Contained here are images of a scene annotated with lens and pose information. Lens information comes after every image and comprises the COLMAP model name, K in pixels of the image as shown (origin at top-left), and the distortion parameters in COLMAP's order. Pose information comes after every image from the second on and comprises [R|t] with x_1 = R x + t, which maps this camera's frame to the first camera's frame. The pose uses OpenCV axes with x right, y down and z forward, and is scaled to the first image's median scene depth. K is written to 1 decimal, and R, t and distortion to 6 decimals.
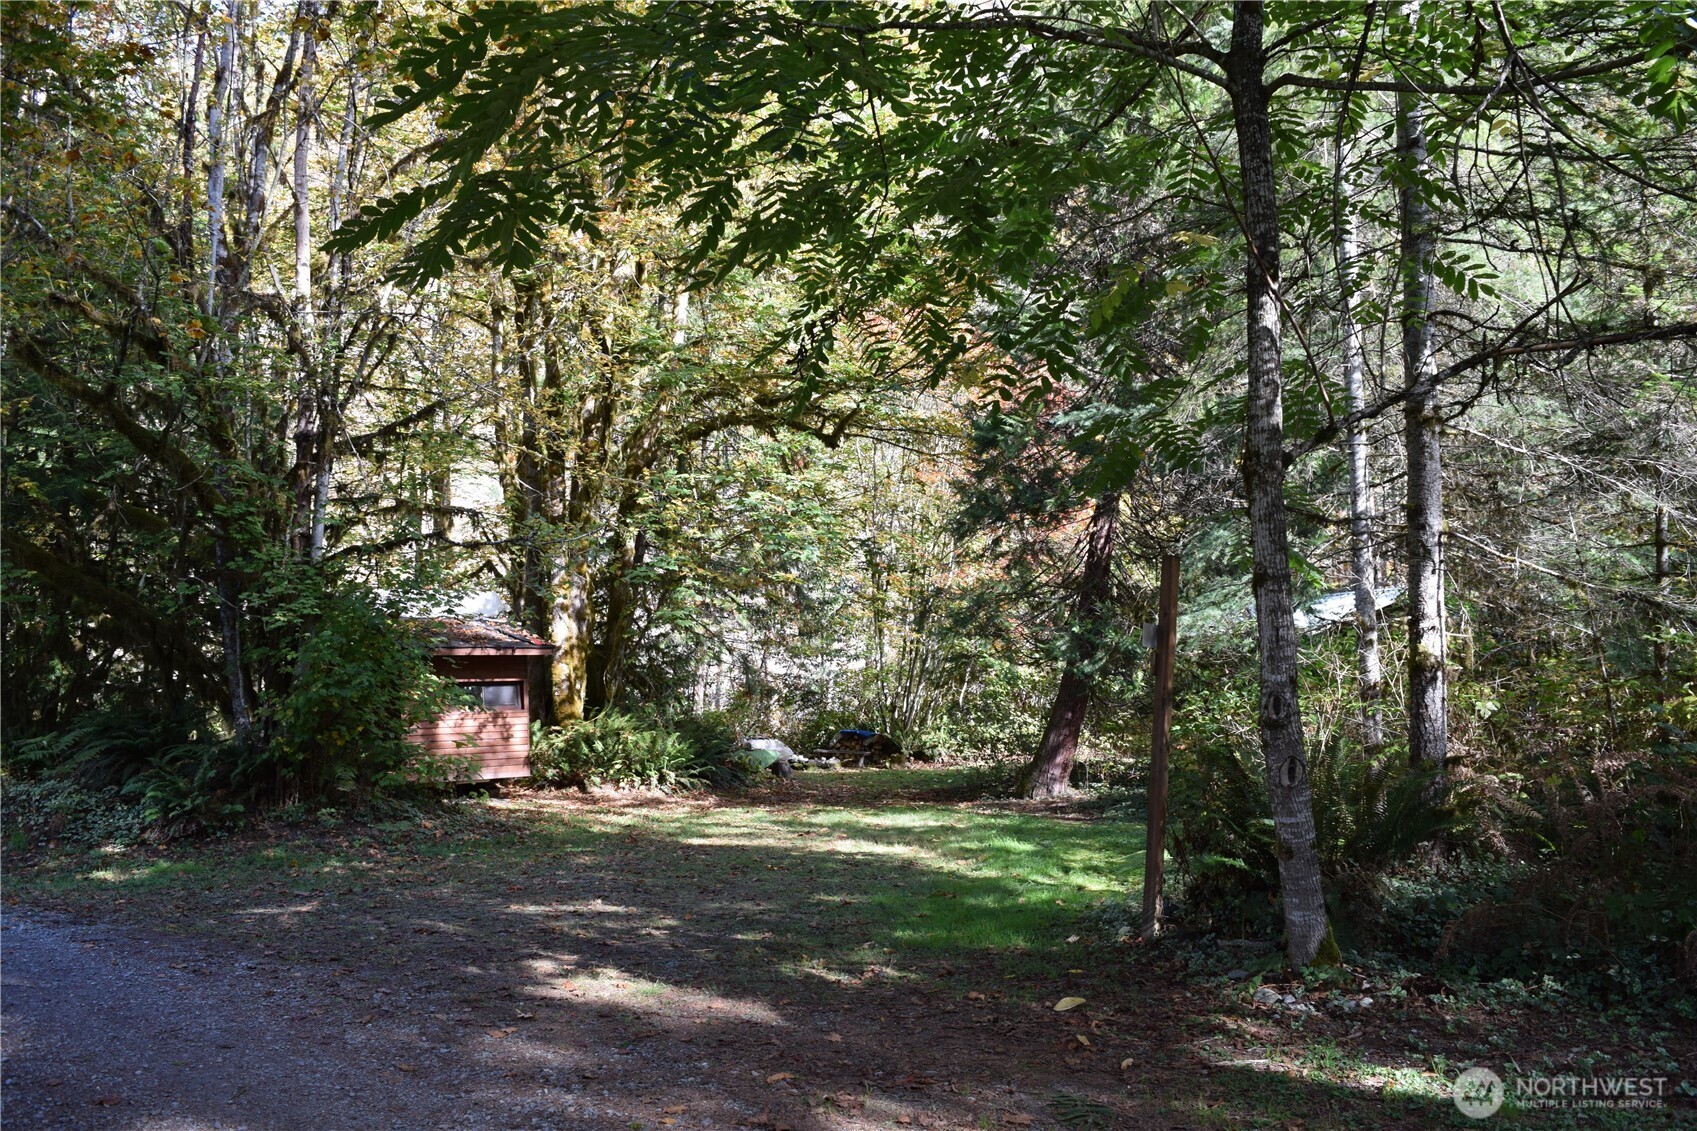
lens RADIAL K [[1384.9, 0, 851.3], [0, 1384.9, 565.8], [0, 0, 1]] dist [-0.098970, 0.006693]
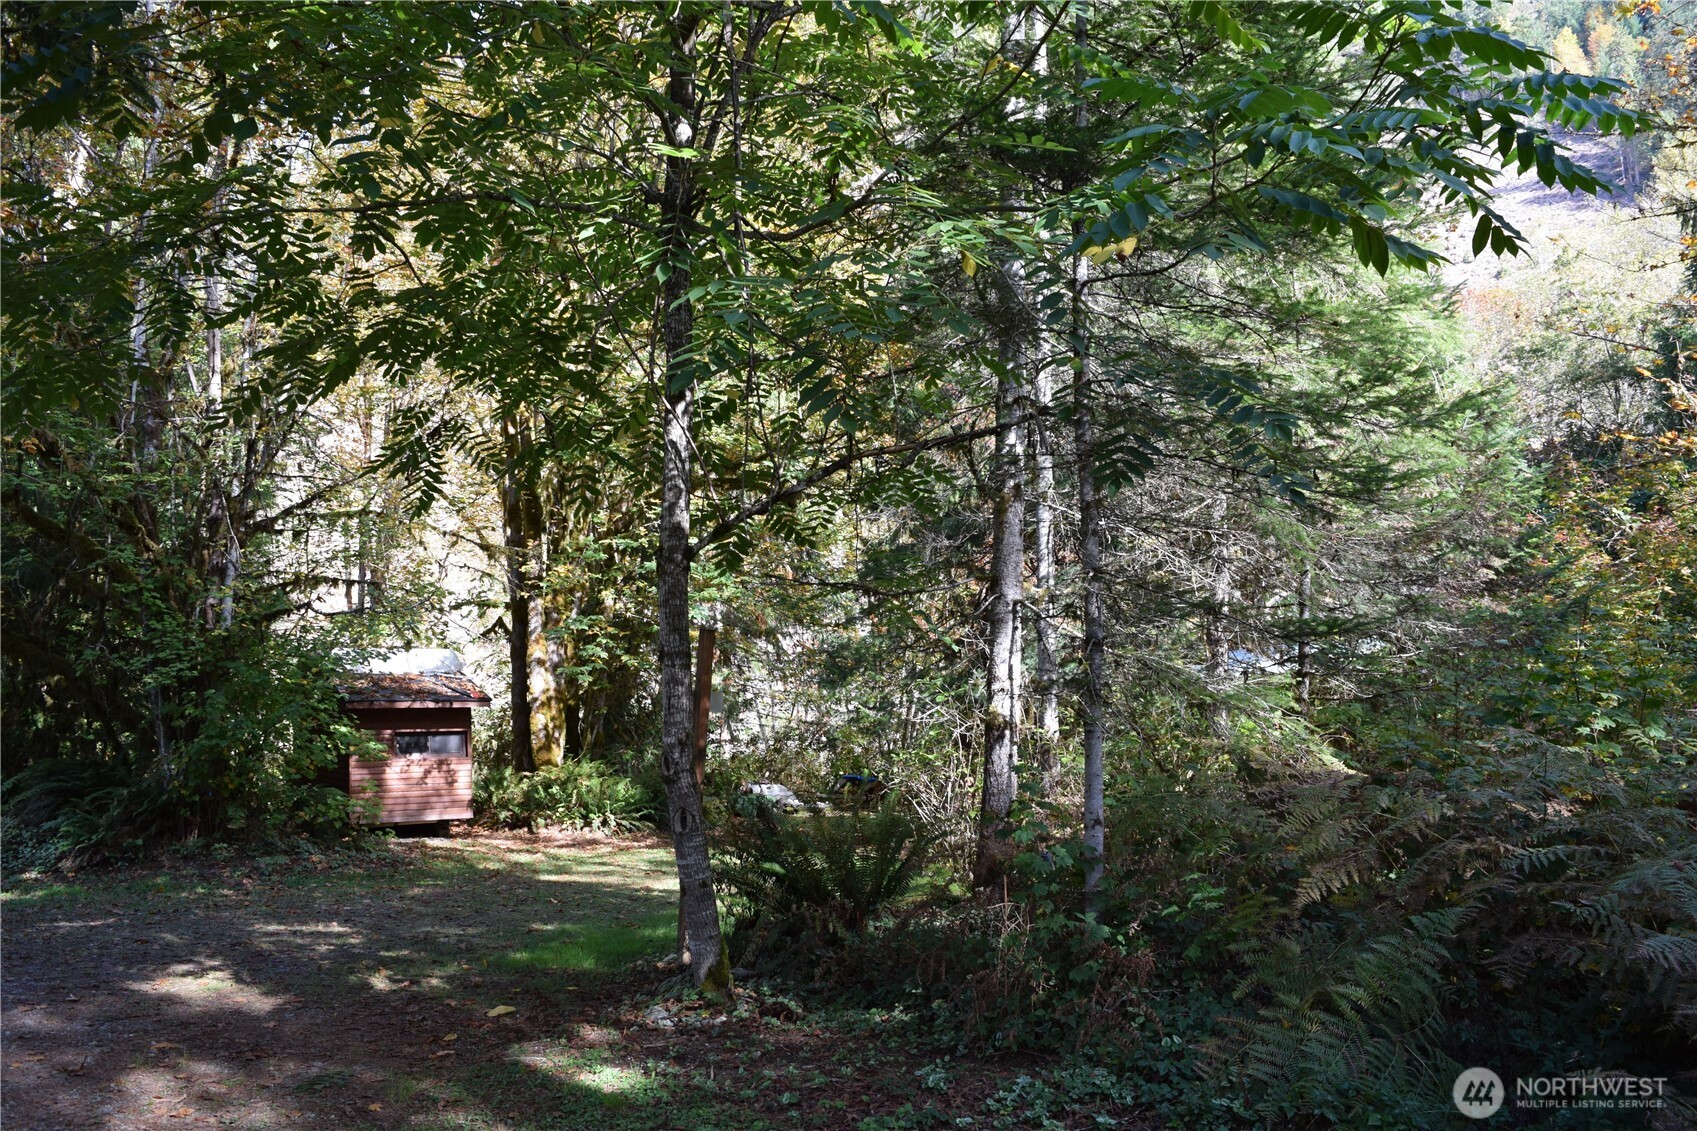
lens RADIAL K [[1384.9, 0, 844.5], [0, 1384.9, 565.4], [0, 0, 1]] dist [-0.098970, 0.006693]
pose [[0.991544, -0.018220, -0.128483, 0.201886], [0.014241, 0.999392, -0.031820, -0.009231], [0.128984, 0.029721, 0.991201, -0.051394]]
